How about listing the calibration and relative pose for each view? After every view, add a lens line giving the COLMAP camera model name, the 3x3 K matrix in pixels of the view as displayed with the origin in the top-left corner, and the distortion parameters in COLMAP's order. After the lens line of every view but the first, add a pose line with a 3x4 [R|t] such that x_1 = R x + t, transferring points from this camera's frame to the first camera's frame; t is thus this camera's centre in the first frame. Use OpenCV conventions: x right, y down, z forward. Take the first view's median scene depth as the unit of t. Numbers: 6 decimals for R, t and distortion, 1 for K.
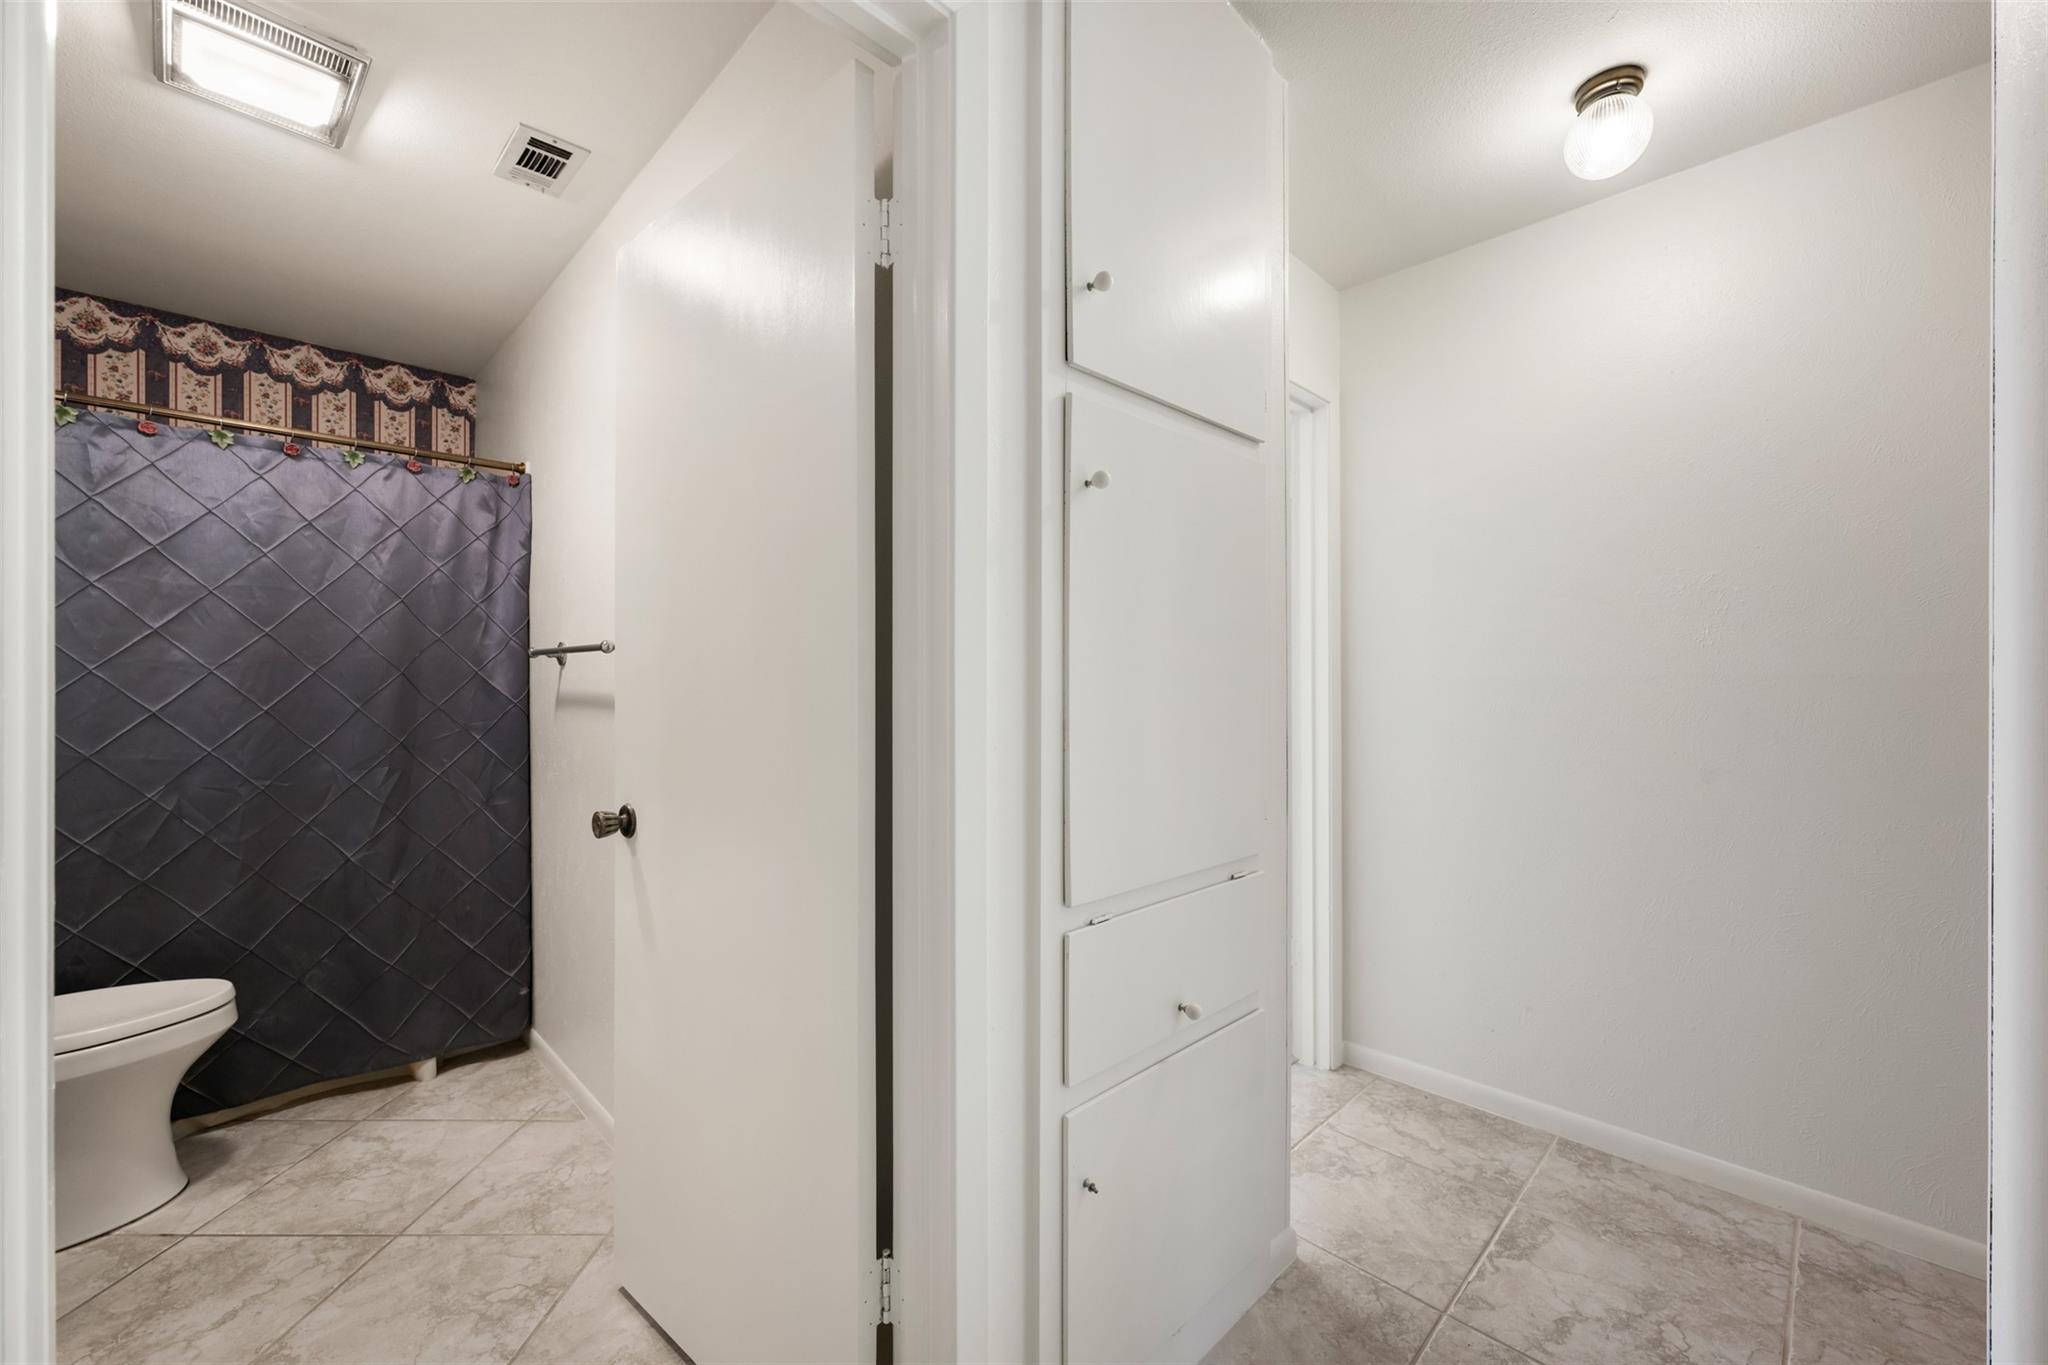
lens RADIAL K [[812.7, 0, 1020.8], [0, 812.7, 680.9], [0, 0, 1]] dist [-0.001229, 0.000084]
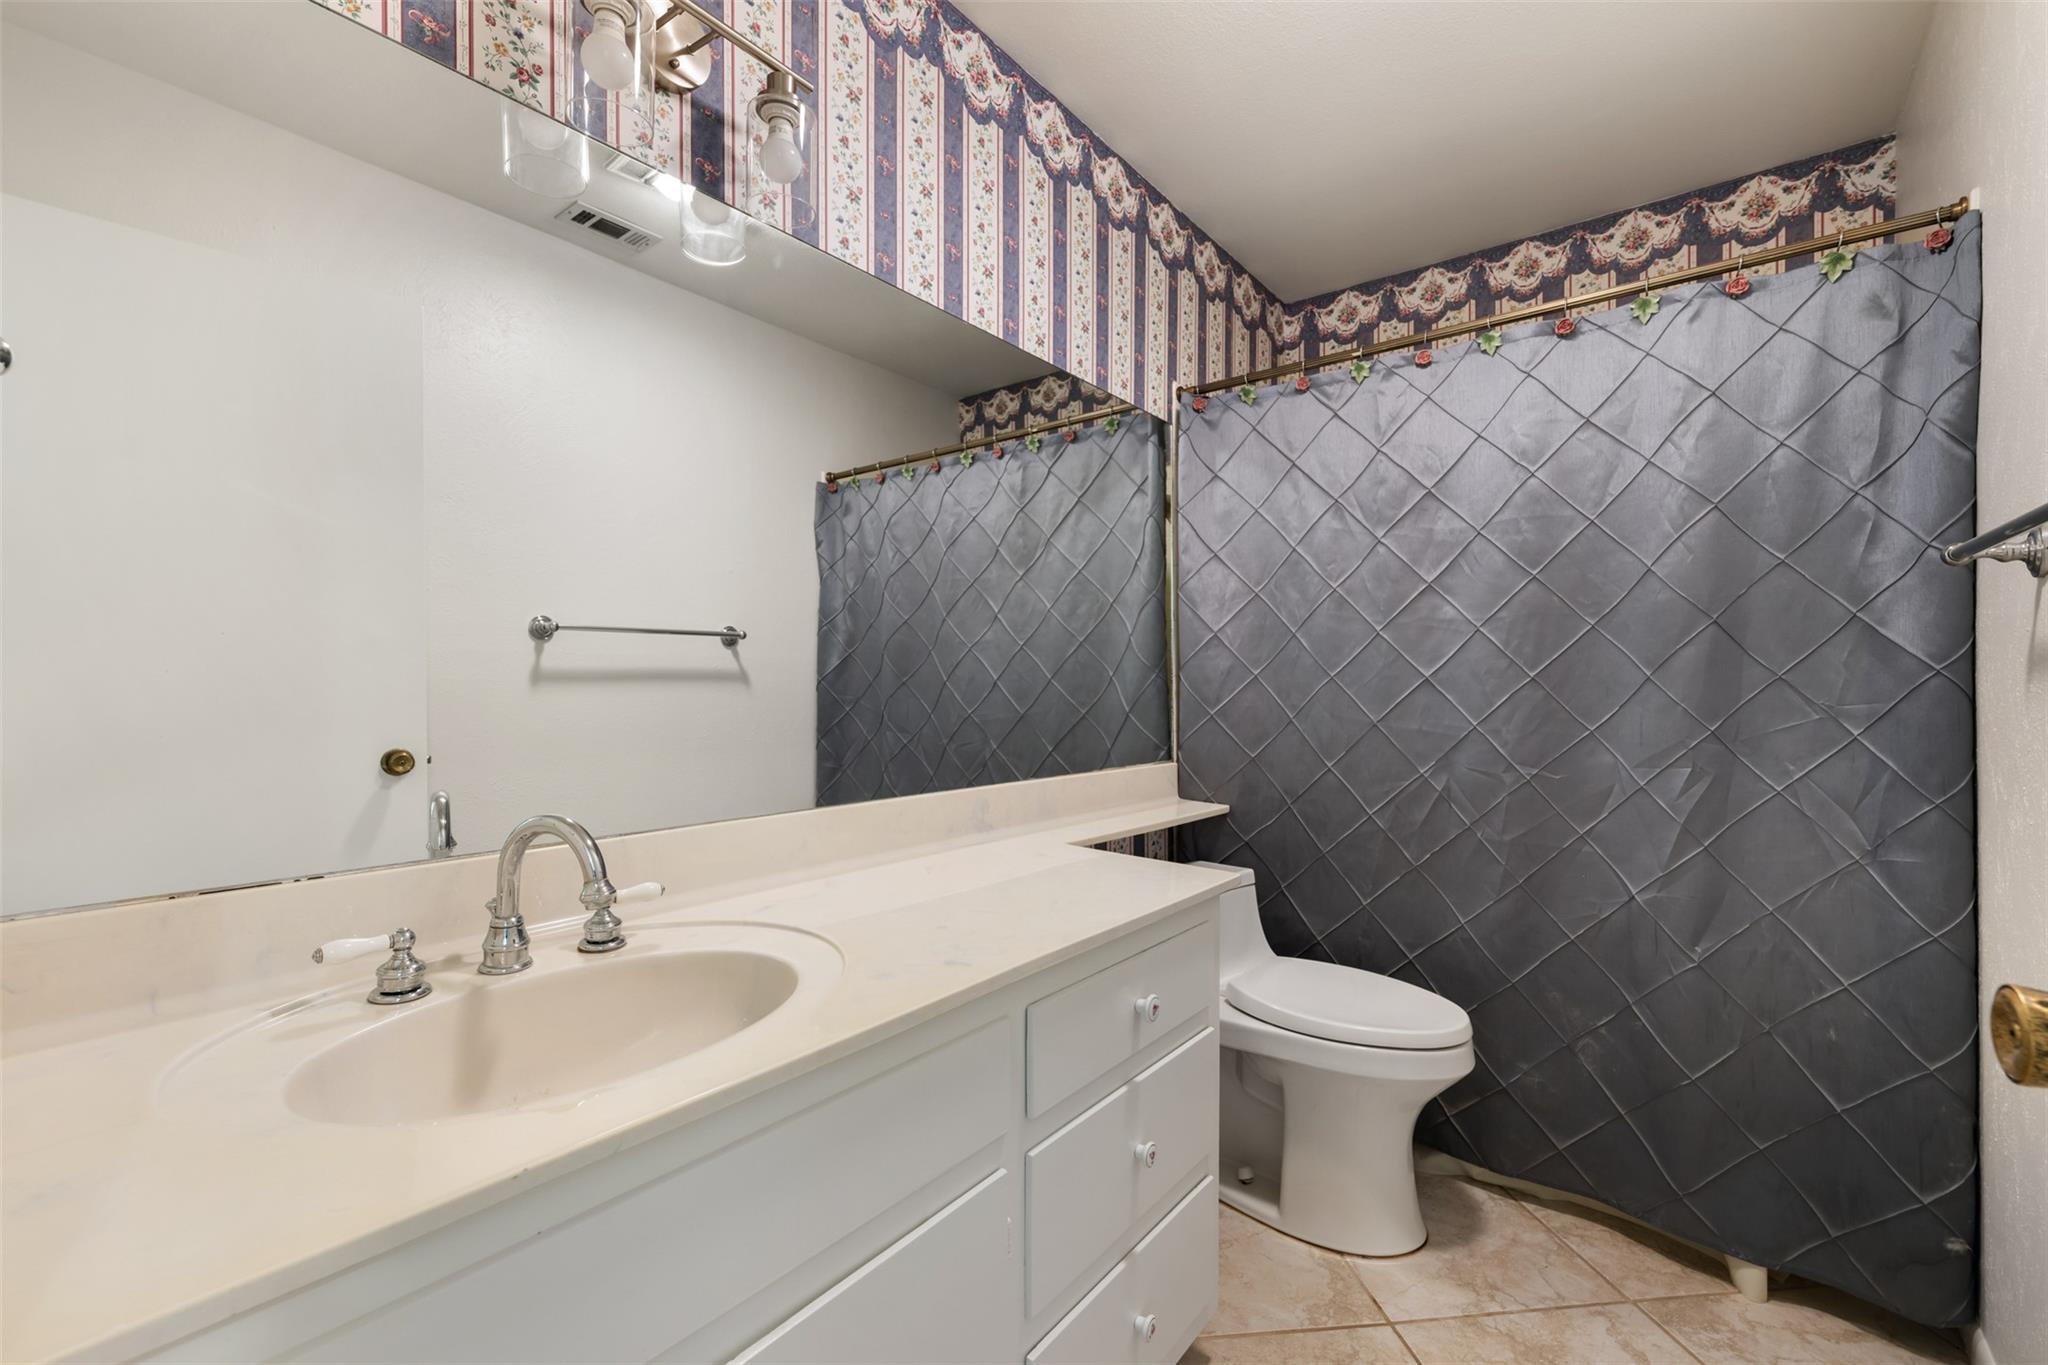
lens RADIAL K [[858.7, 0, 1020.6], [0, 858.7, 681.6], [0, 0, 1]] dist [0.001686, -0.000826]
pose [[0.120885, 0.003645, -0.992660, -0.173735], [0.000442, 0.999993, 0.003726, 0.035778], [0.992666, -0.000889, 0.120883, 0.403204]]
